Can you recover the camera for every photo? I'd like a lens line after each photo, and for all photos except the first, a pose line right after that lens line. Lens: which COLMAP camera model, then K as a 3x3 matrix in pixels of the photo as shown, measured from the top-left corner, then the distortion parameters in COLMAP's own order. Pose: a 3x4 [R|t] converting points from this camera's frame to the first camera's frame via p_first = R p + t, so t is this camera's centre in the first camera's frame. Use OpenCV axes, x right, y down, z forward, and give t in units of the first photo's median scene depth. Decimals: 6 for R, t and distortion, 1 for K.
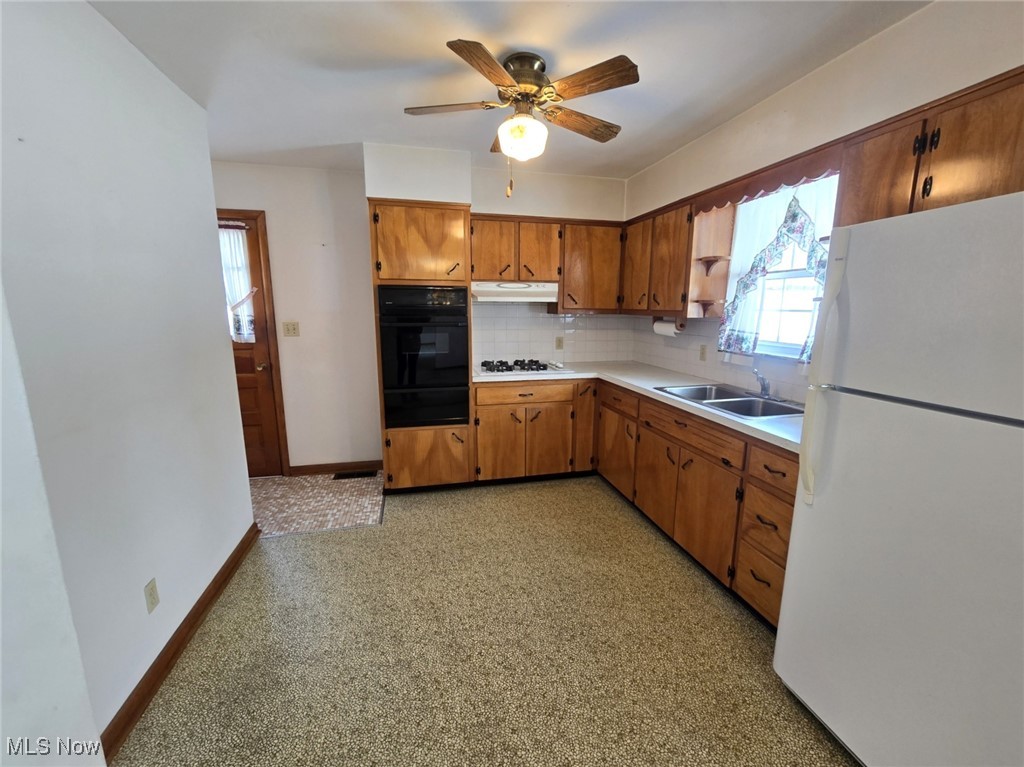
lens RADIAL K [[430.2, 0, 519.1], [0, 430.2, 387.1], [0, 0, 1]] dist [0.000490, -0.000098]
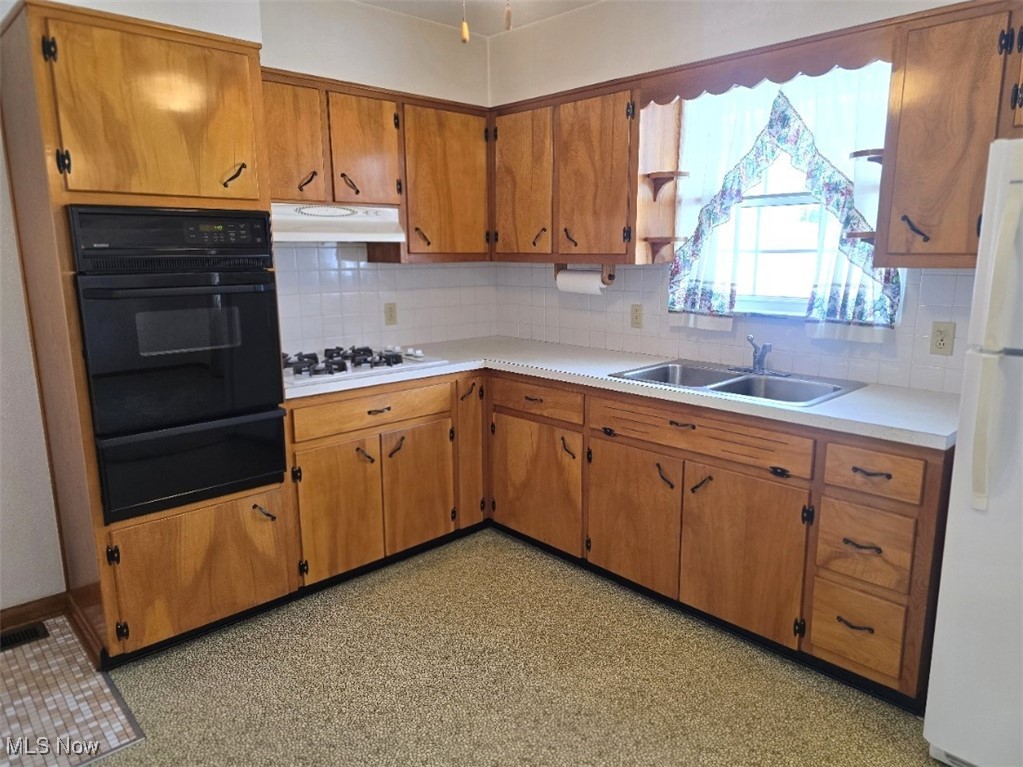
lens RADIAL K [[688.0, 0, 513.9], [0, 688.0, 381.8], [0, 0, 1]] dist [0.070362, -0.058810]
pose [[0.870066, -0.105393, 0.481536, -0.274762], [0.101656, 0.994241, 0.033931, -0.033834], [-0.482339, 0.019429, 0.875769, 0.149045]]
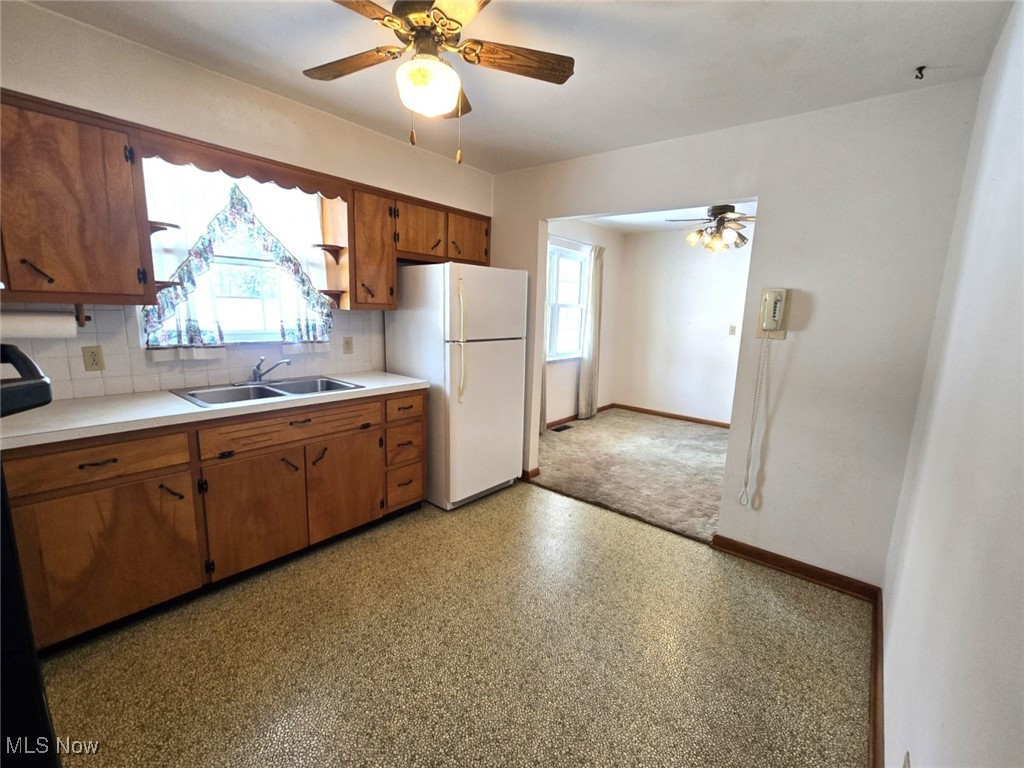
lens RADIAL K [[446.9, 0, 517.2], [0, 446.9, 389.1], [0, 0, 1]] dist [-0.001583, -0.000299]
pose [[-0.599990, -0.168406, 0.782081, -0.496912], [0.109689, 0.951043, 0.288939, -0.161810], [-0.792452, 0.259146, -0.552144, 0.885160]]
